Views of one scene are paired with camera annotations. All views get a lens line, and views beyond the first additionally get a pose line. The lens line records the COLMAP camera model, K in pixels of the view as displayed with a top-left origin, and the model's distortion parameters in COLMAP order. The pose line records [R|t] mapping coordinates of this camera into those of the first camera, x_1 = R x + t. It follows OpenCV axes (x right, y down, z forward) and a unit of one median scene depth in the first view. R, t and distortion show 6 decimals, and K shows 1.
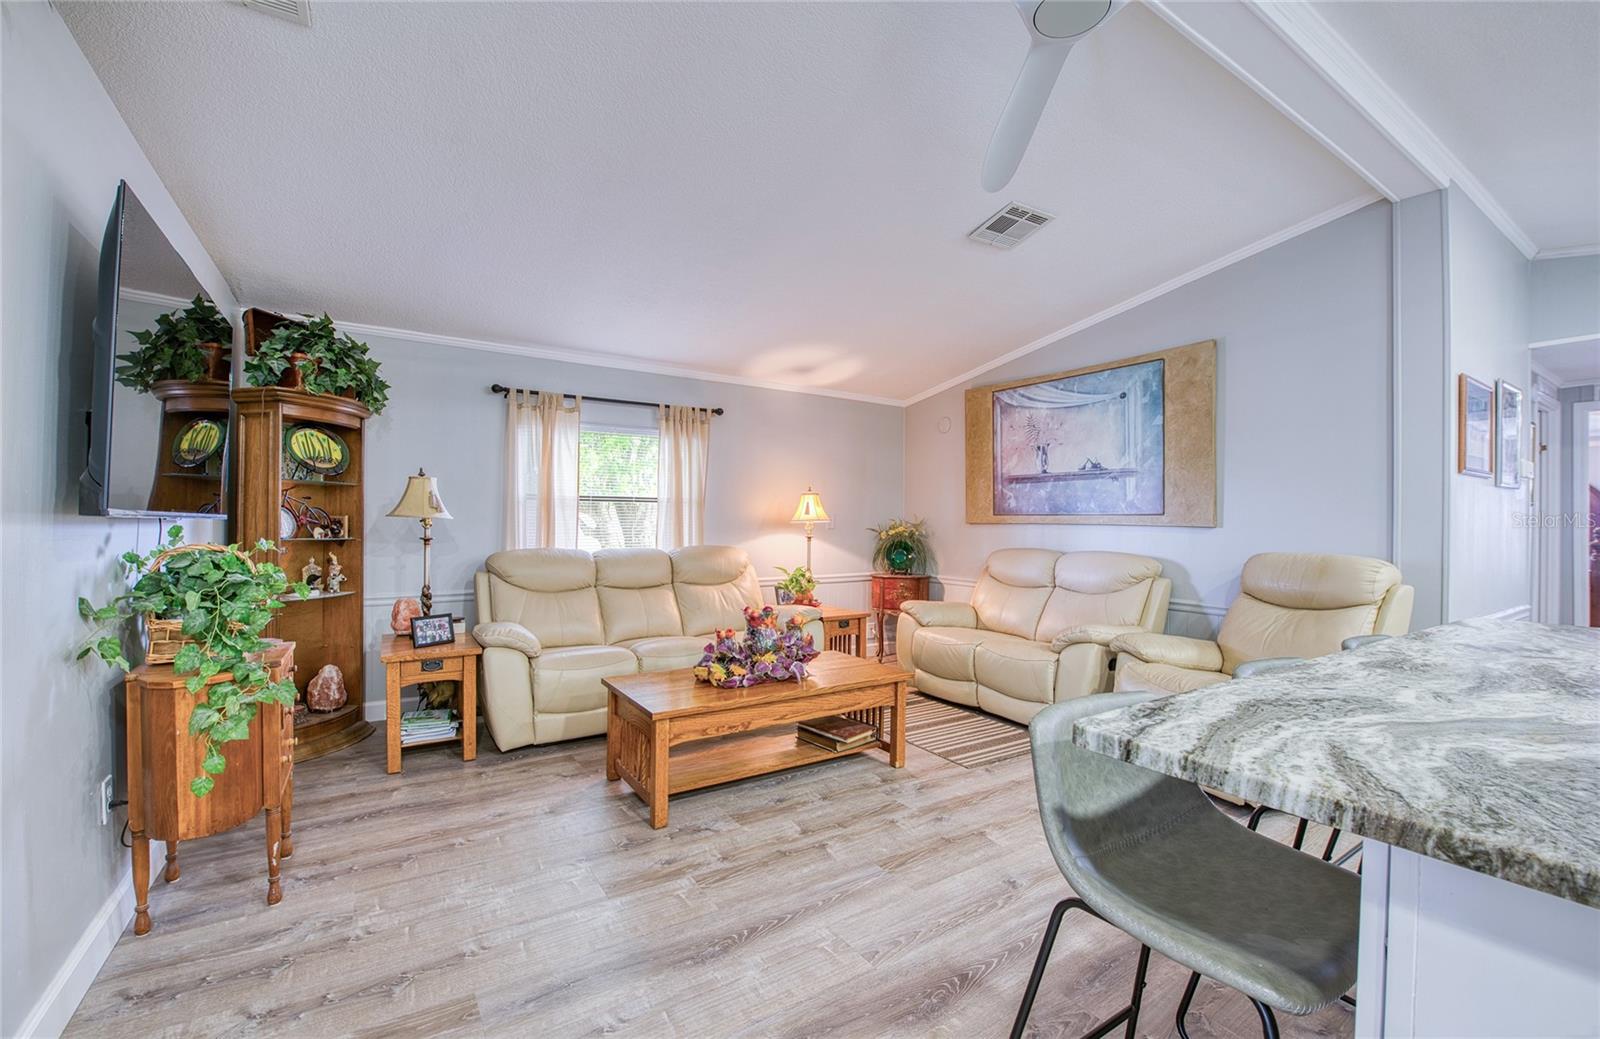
lens RADIAL K [[665.1, 0, 814.7], [0, 665.1, 522.6], [0, 0, 1]] dist [-0.008853, -0.003543]
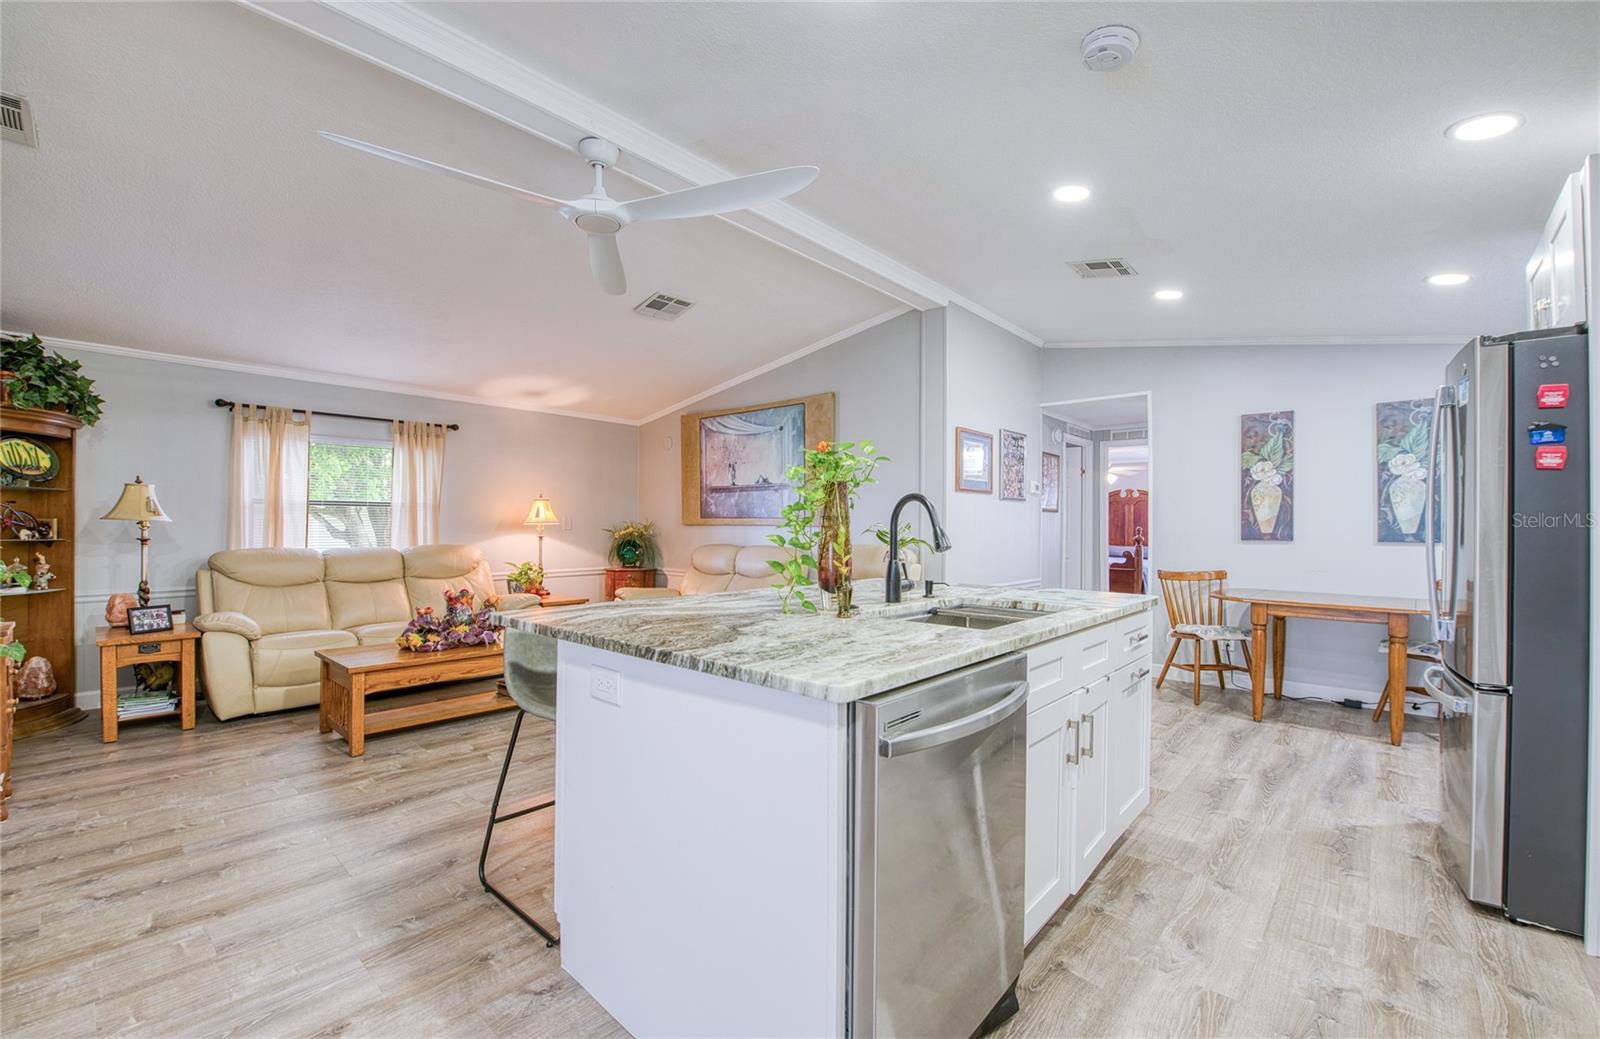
lens RADIAL K [[657.5, 0, 801.5], [0, 657.5, 523.7], [0, 0, 1]] dist [-0.005673, -0.004138]
pose [[0.966835, -0.001451, 0.255397, 0.184617], [0.001870, 0.999997, -0.001401, 0.001562], [-0.255394, 0.001832, 0.966835, -0.307756]]
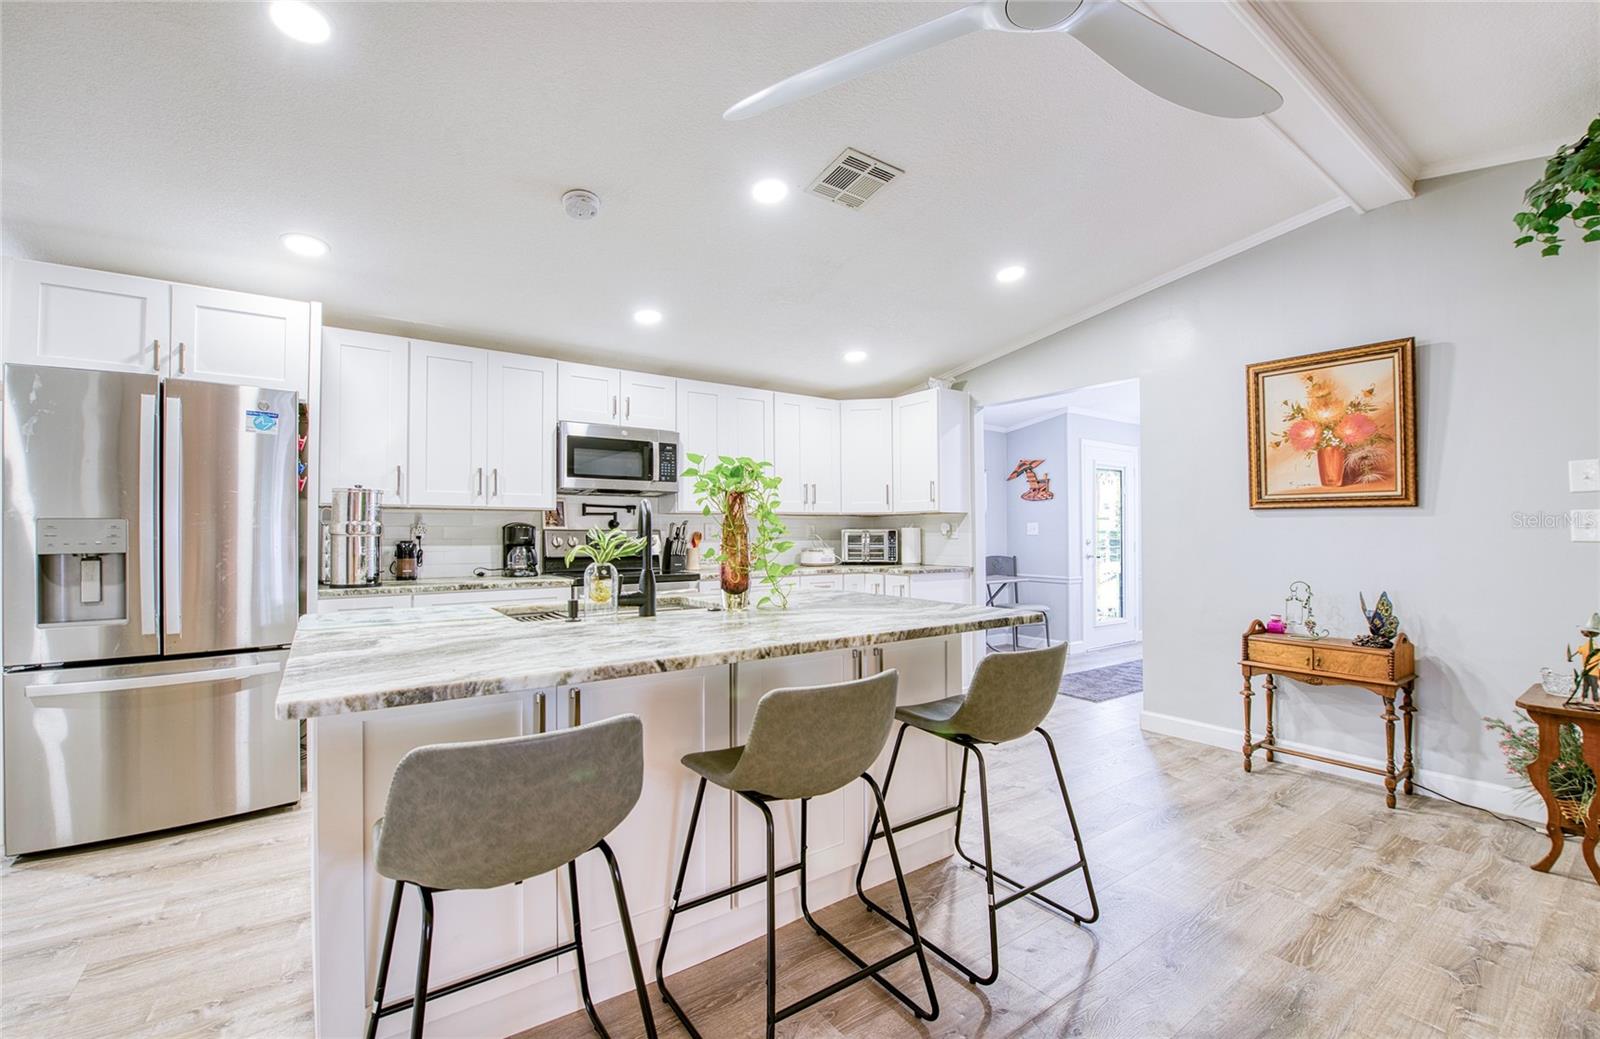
lens RADIAL K [[669.9, 0, 798.8], [0, 669.9, 523.9], [0, 0, 1]] dist [-0.022306, -0.000092]
pose [[-0.999497, -0.010434, -0.029941, 0.305782], [-0.010063, 0.999871, -0.012522, 0.002259], [0.030068, -0.012214, -0.999473, 0.773003]]
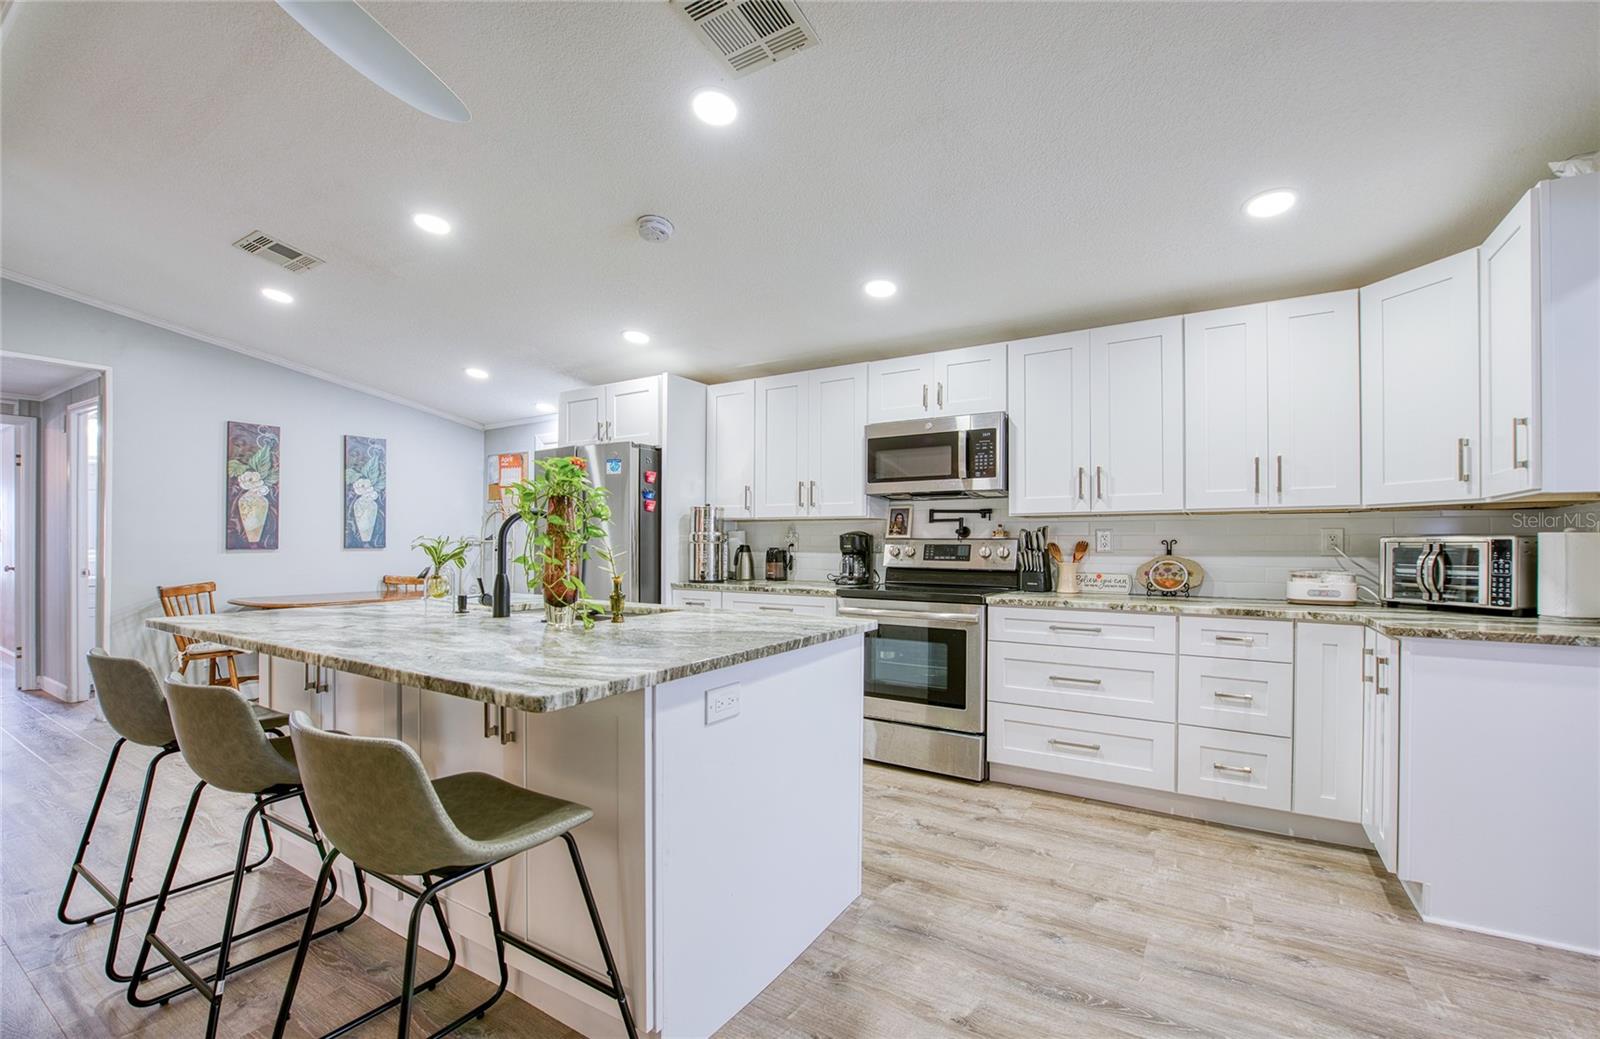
lens RADIAL K [[676.6, 0, 762.0], [0, 676.6, 542.3], [0, 0, 1]] dist [-0.006070, -0.000600]
pose [[-0.387802, -0.013840, 0.921639, -0.214370], [-0.007339, 0.999902, 0.011927, -0.003141], [-0.921714, -0.002139, -0.387865, 0.252443]]
